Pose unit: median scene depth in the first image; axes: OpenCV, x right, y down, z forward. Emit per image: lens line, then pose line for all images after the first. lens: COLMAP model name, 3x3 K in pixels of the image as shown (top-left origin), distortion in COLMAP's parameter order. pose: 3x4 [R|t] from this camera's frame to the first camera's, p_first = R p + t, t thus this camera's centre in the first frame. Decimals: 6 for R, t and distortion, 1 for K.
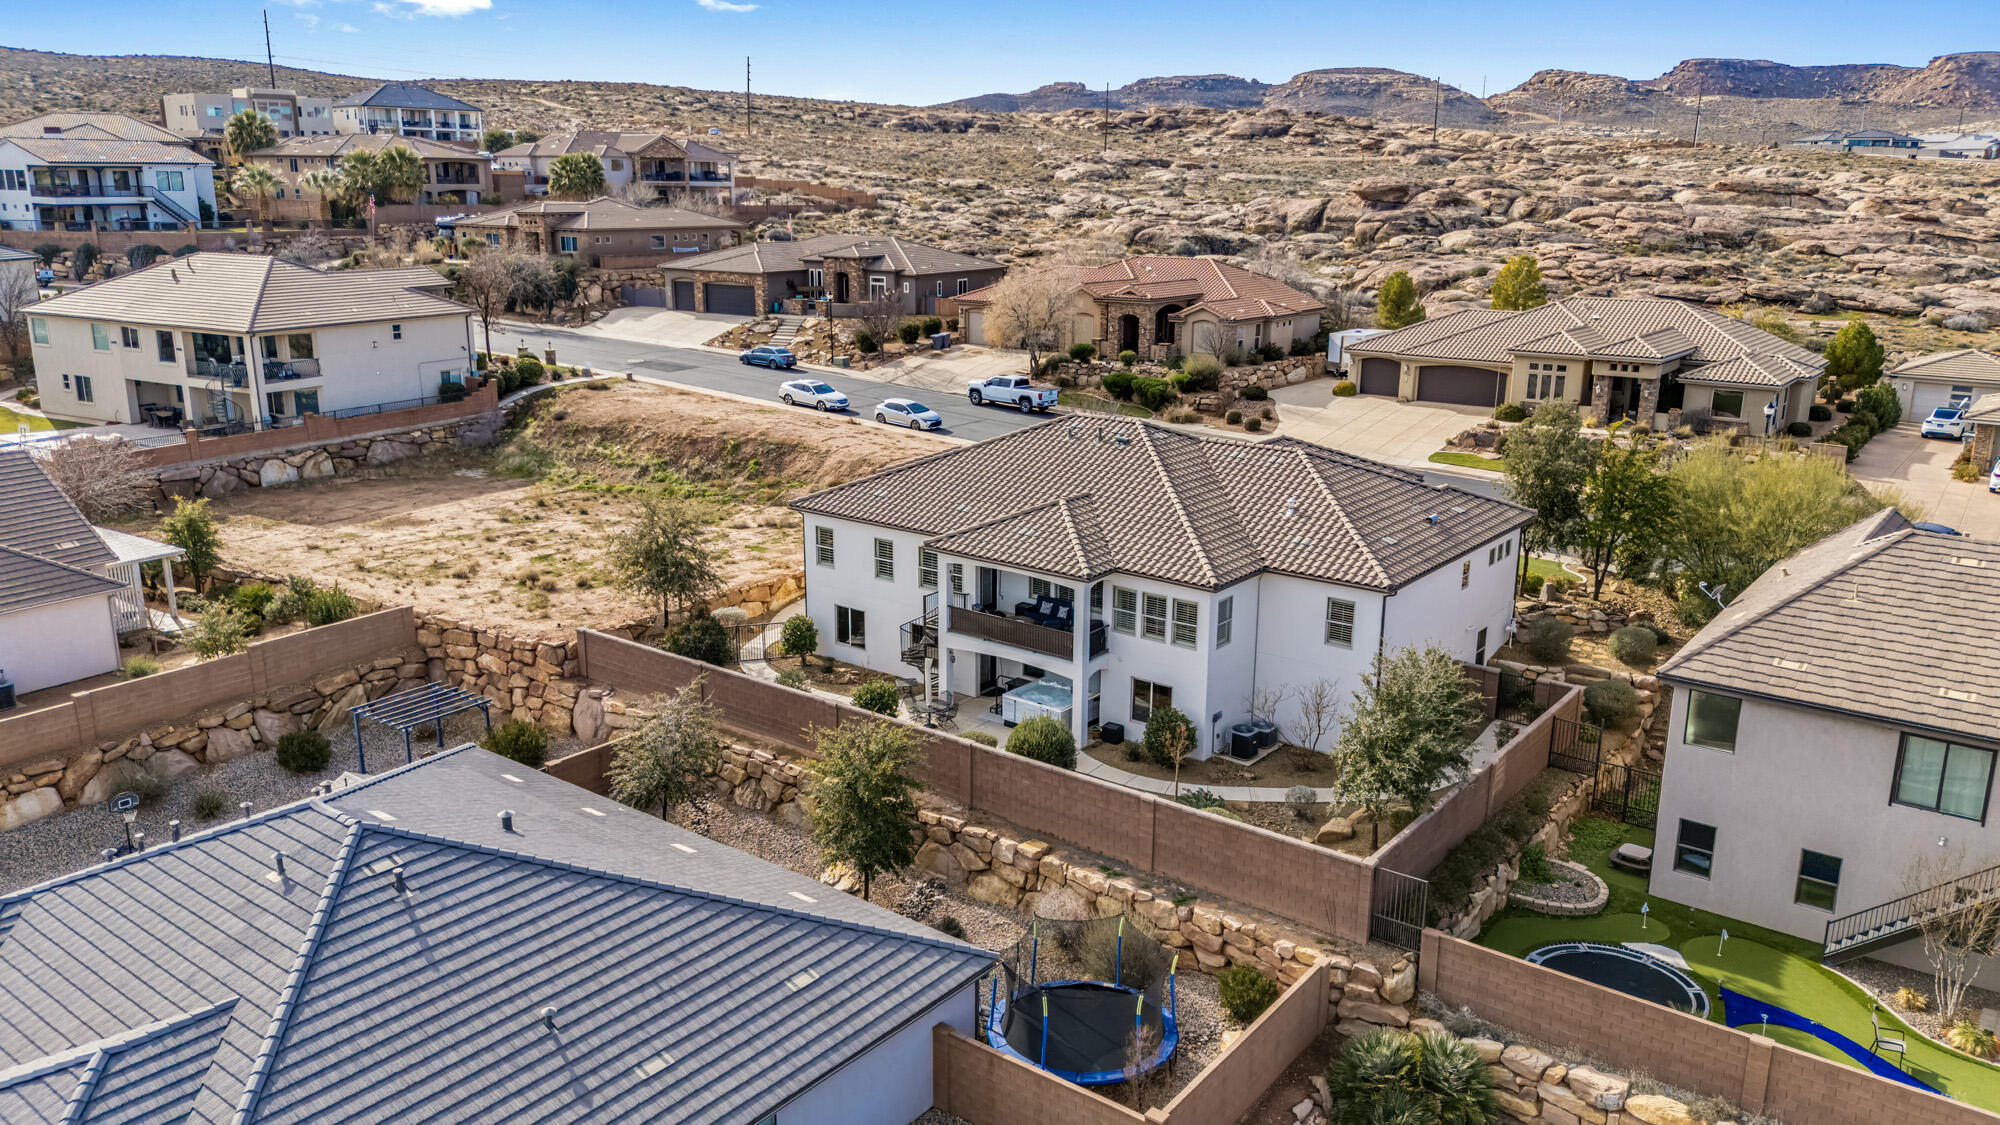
lens RADIAL K [[1464.6, 0, 990.3], [0, 1464.6, 561.4], [0, 0, 1]] dist [0.087373, -0.109739]
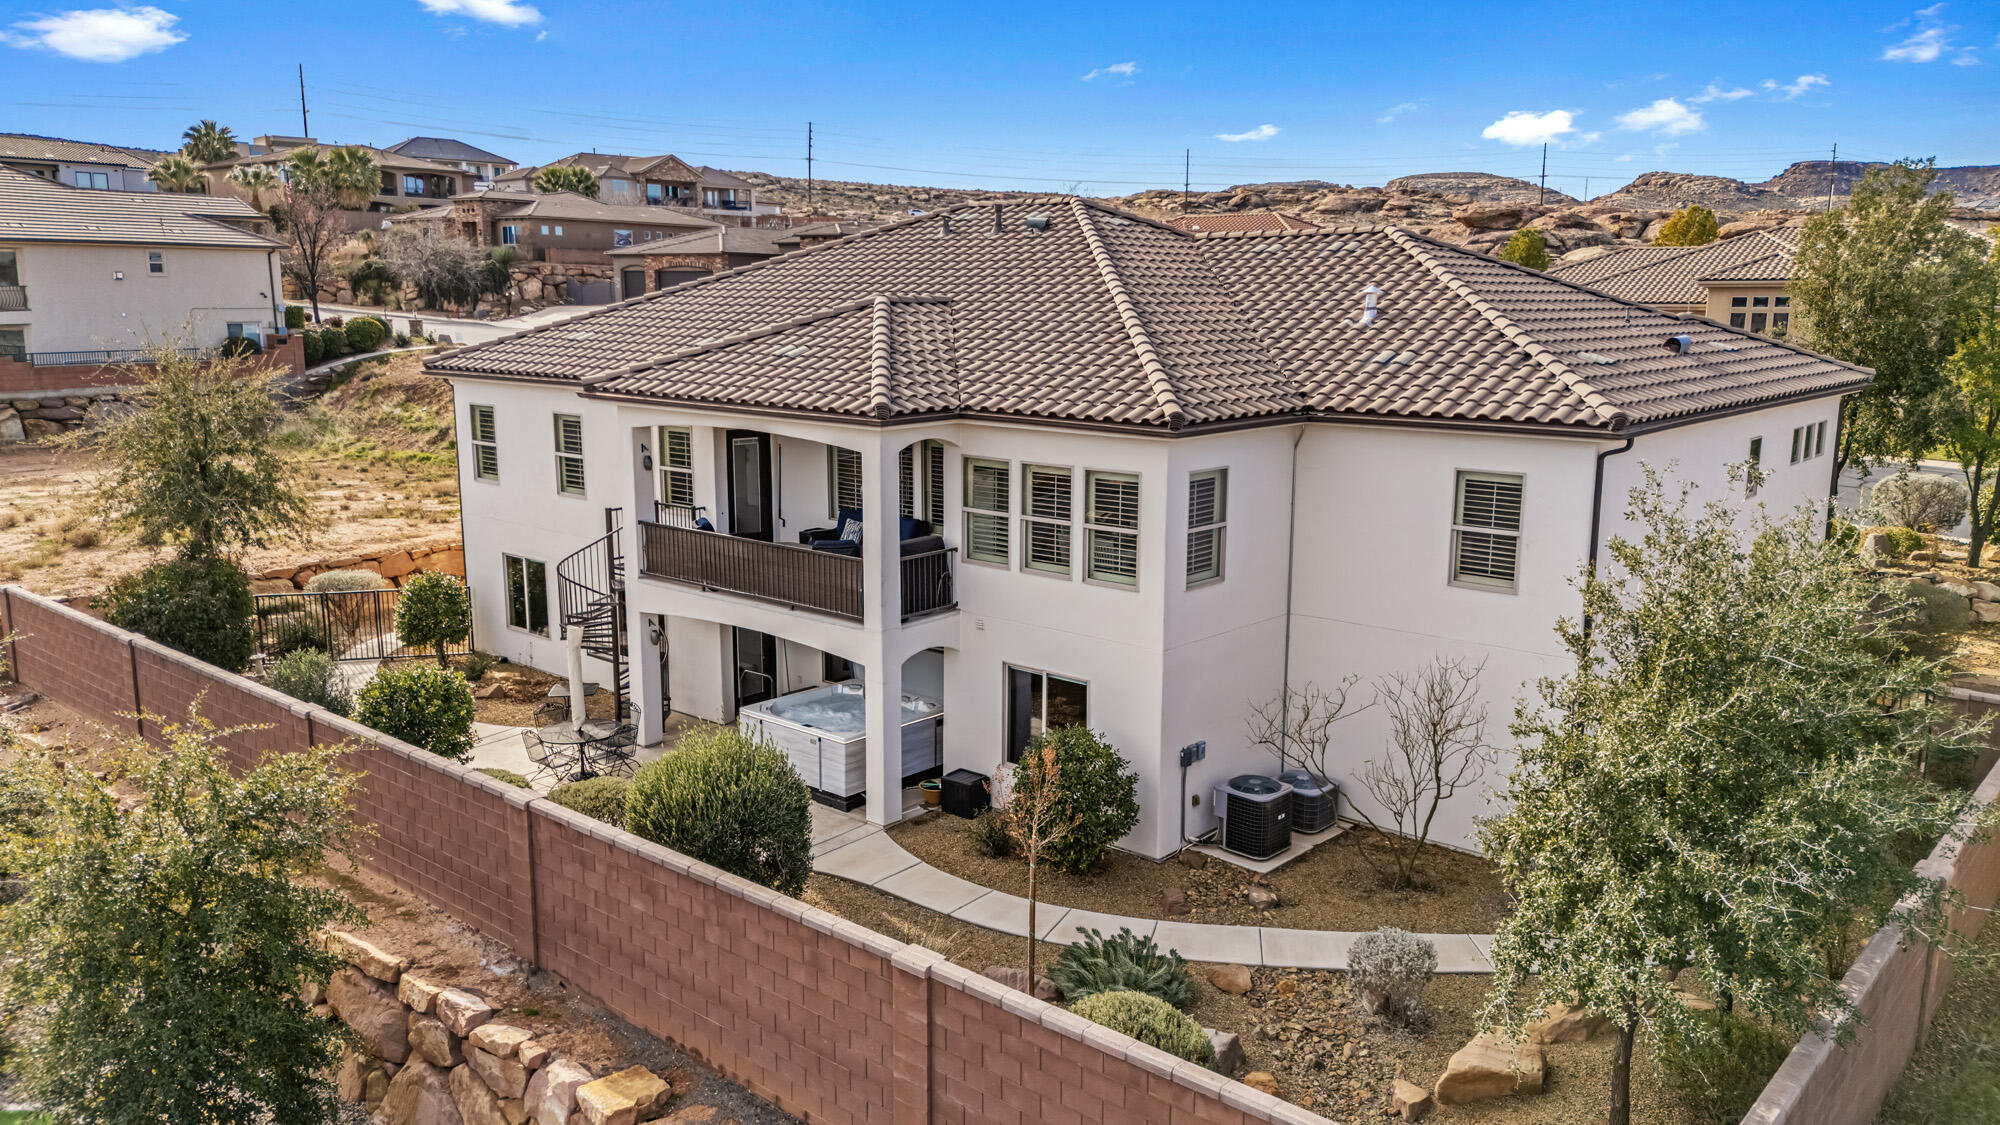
lens RADIAL K [[1476.4, 0, 1000.0], [0, 1476.4, 562.5], [0, 0, 1]] dist [0.078233, -0.089913]
pose [[0.998448, 0.010046, -0.054786, 0.116648], [-0.013933, 0.997377, -0.071032, 0.078091], [0.053929, 0.071685, 0.995968, 0.542394]]
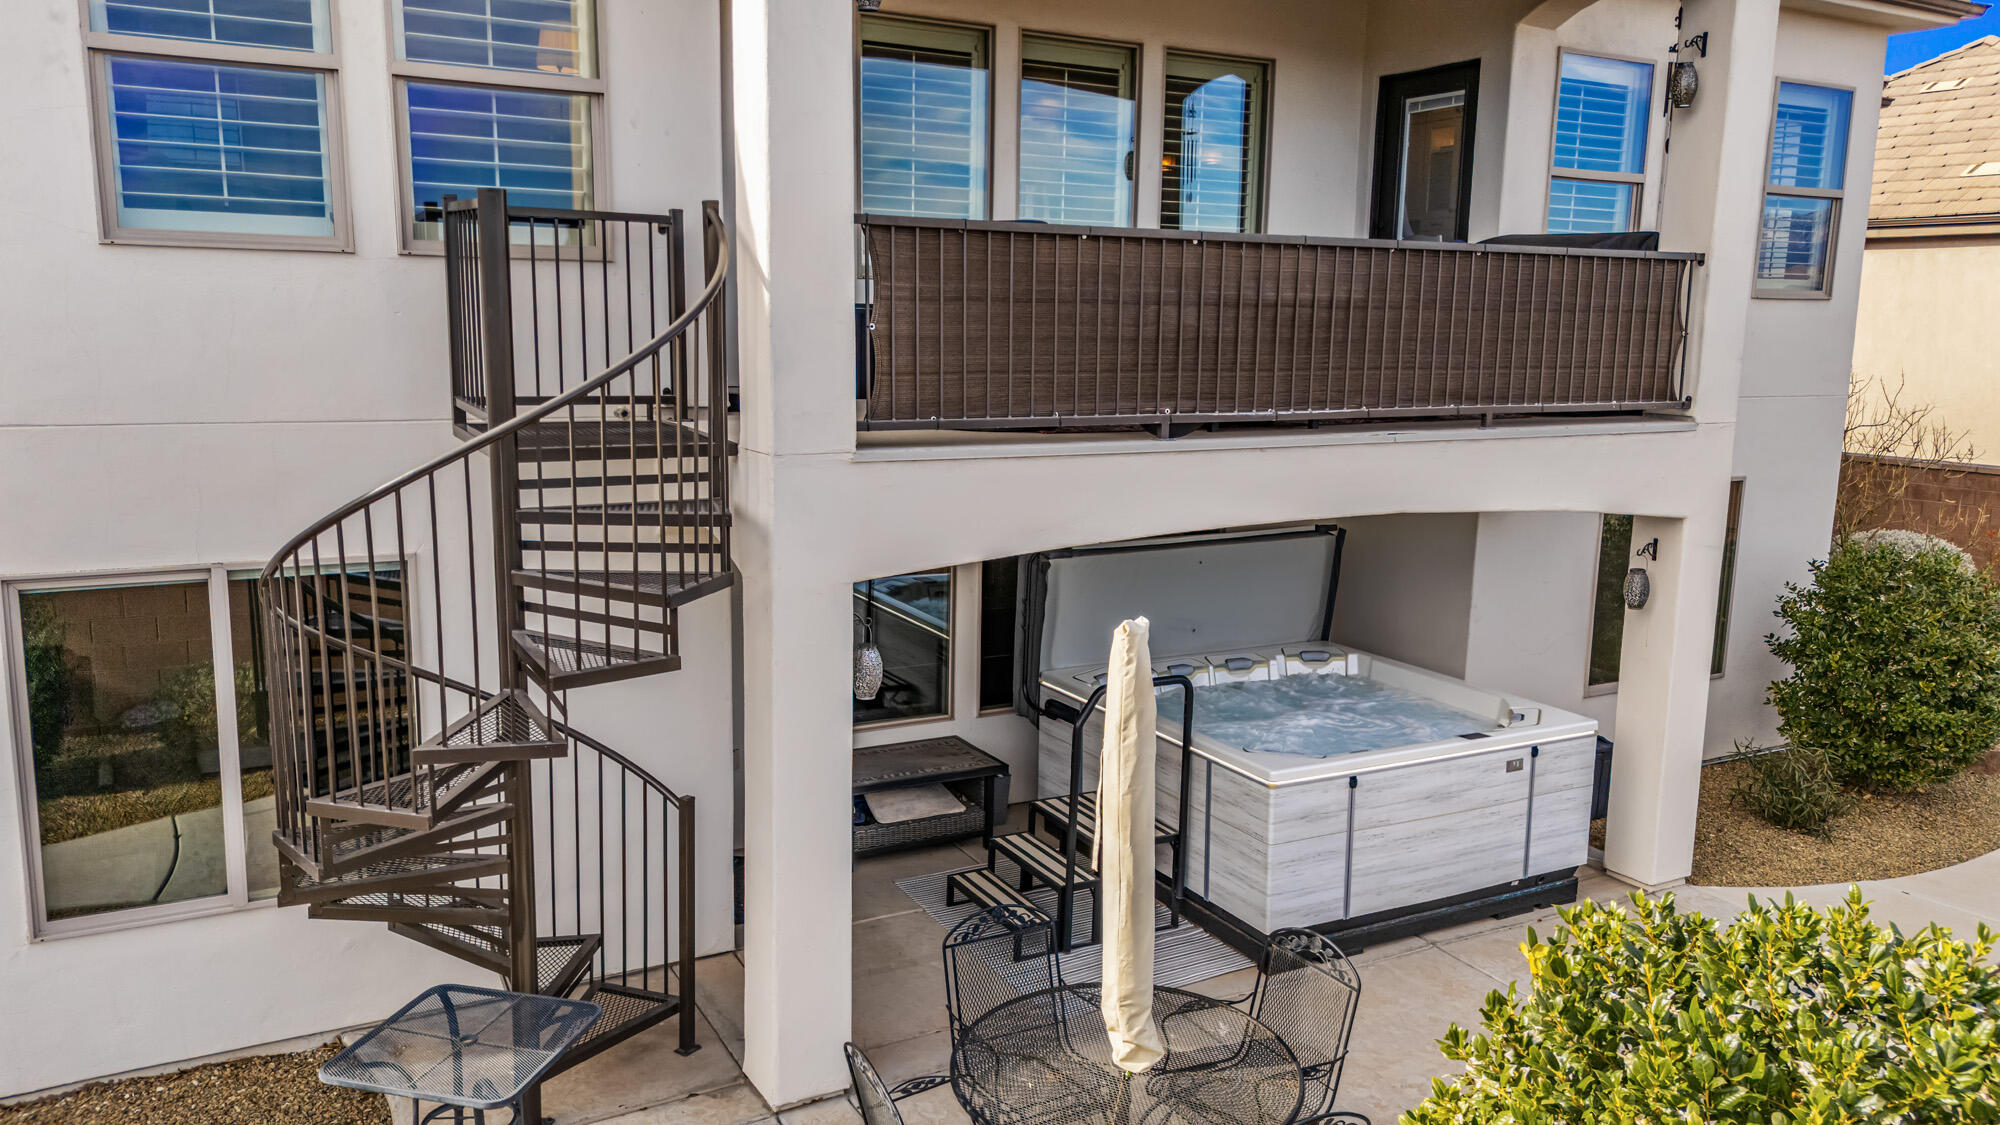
lens RADIAL K [[1476.4, 0, 1000.0], [0, 1476.4, 562.5], [0, 0, 1]] dist [0.078233, -0.089913]
pose [[0.400443, -0.153465, 0.903379, -0.140428], [0.218117, 0.973502, 0.068692, 0.053208], [-0.889983, 0.169535, 0.423306, 0.966544]]
